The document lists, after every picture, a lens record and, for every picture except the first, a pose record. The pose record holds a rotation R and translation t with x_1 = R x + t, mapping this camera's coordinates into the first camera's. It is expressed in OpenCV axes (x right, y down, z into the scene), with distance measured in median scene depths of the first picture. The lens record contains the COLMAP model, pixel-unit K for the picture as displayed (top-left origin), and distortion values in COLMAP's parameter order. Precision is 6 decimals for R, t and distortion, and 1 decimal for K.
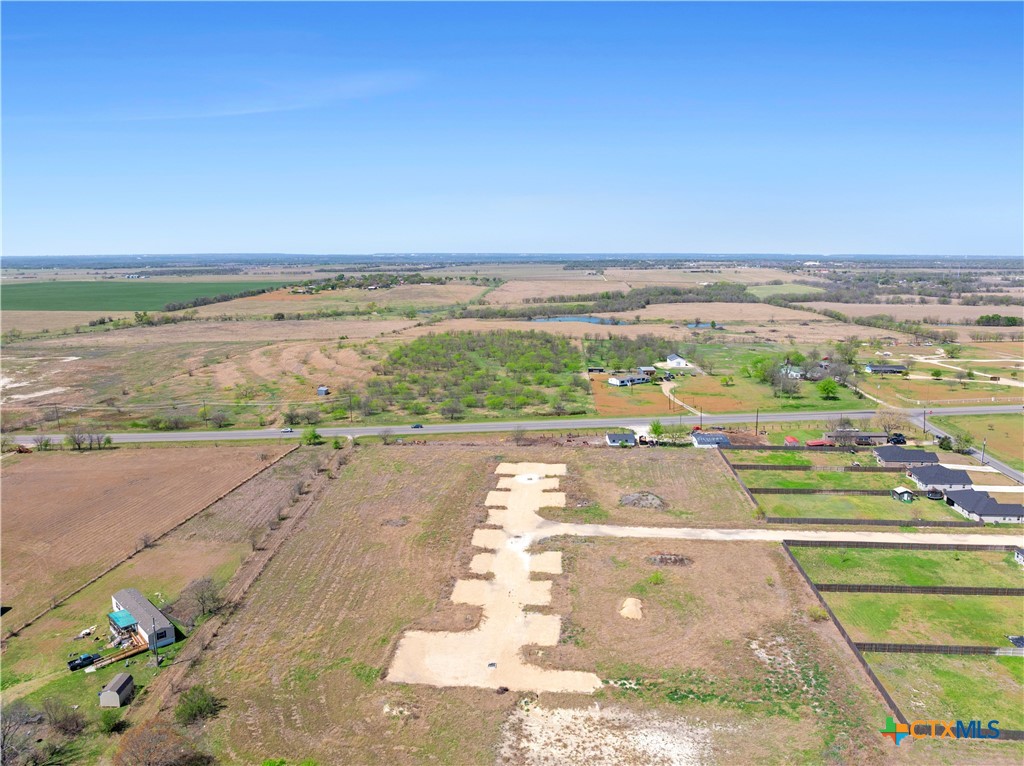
lens RADIAL K [[717.2, 0, 512.0], [0, 717.2, 383.0], [0, 0, 1]] dist [-0.038471, -0.002996]
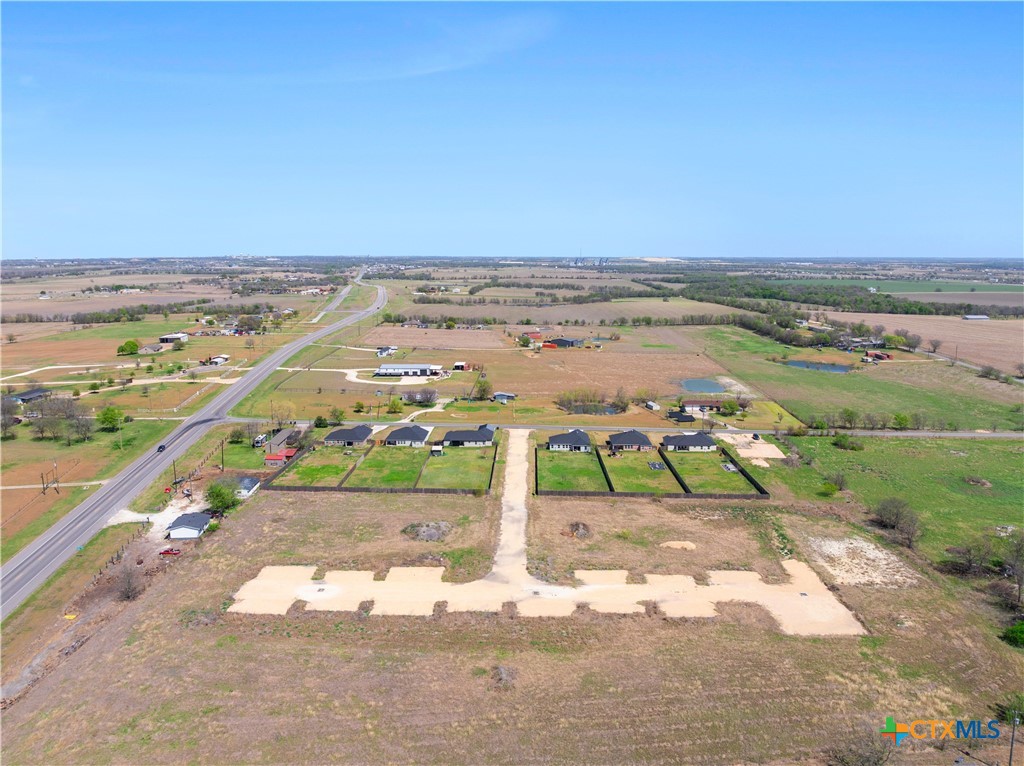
lens RADIAL K [[747.9, 0, 514.4], [0, 747.9, 356.3], [0, 0, 1]] dist [-0.038116, -0.000463]
pose [[-0.064723, -0.133163, 0.988979, -0.799664], [0.181629, 0.972931, 0.142888, -0.182709], [-0.981235, 0.188875, -0.038785, 0.974263]]
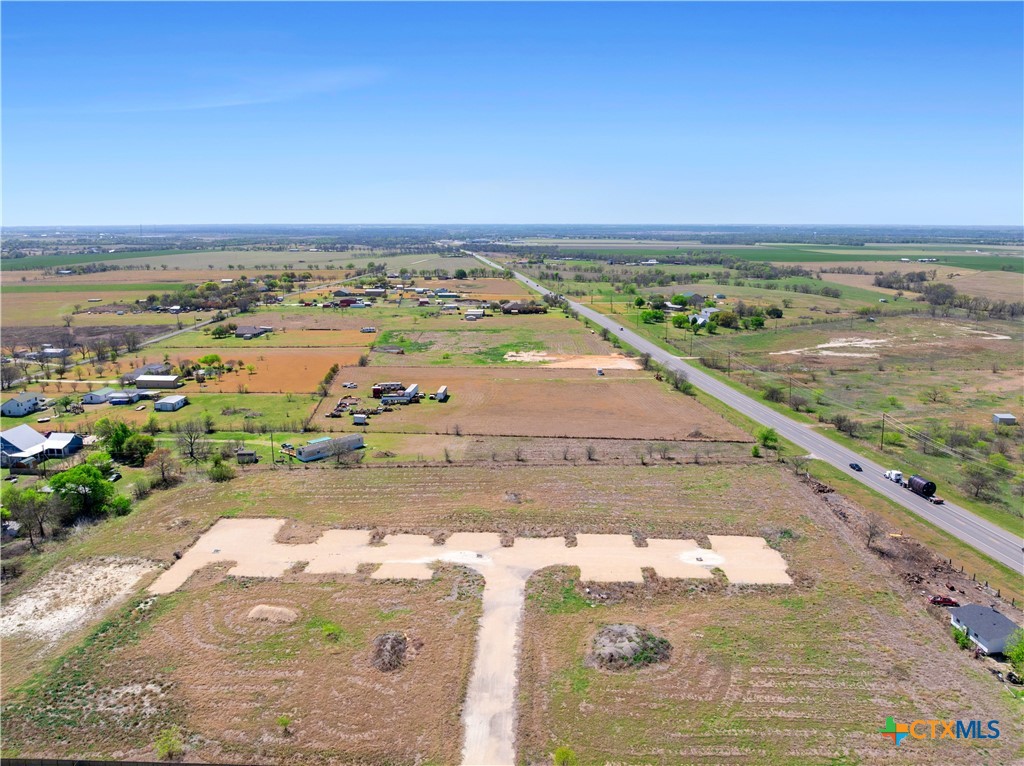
lens RADIAL K [[733.1, 0, 514.8], [0, 733.1, 359.5], [0, 0, 1]] dist [-0.035598, -0.008153]
pose [[0.048493, 0.184517, -0.981632, 0.787222], [-0.180435, 0.968238, 0.173086, -0.160505], [0.982391, 0.168727, 0.080246, 0.902609]]
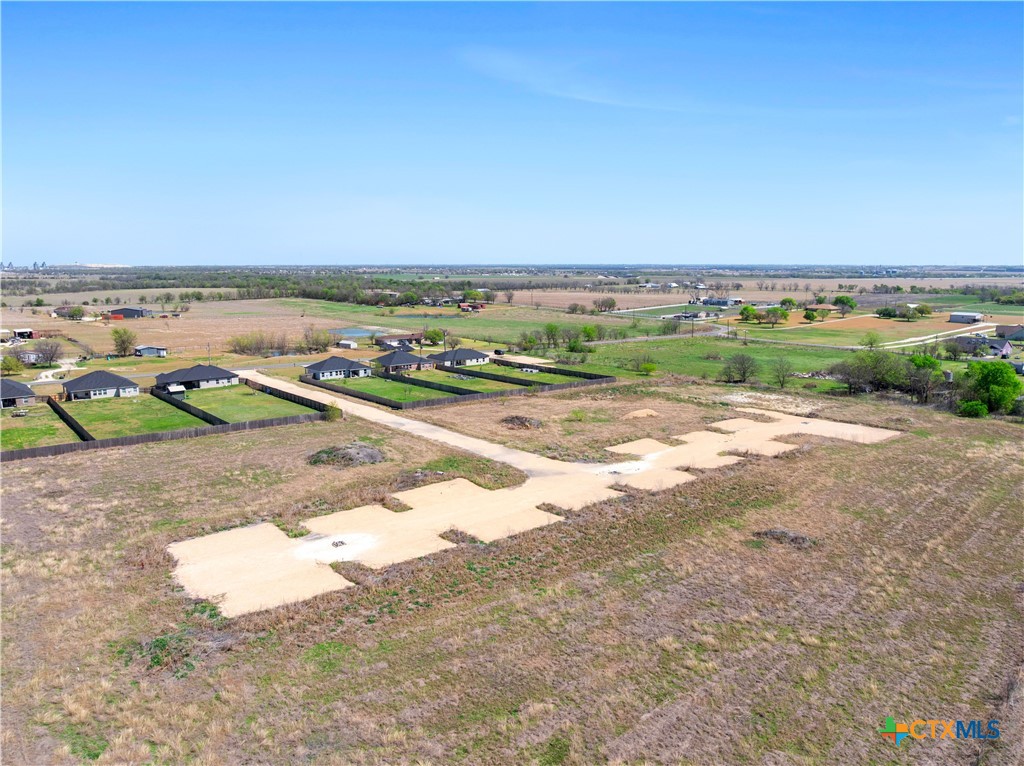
lens RADIAL K [[746.3, 0, 523.6], [0, 746.3, 357.6], [0, 0, 1]] dist [-0.037766, -0.008044]
pose [[-0.708138, -0.084962, 0.700944, -0.364457], [0.130461, 0.959896, 0.248150, -0.047725], [-0.693917, 0.267171, -0.668655, 1.409637]]
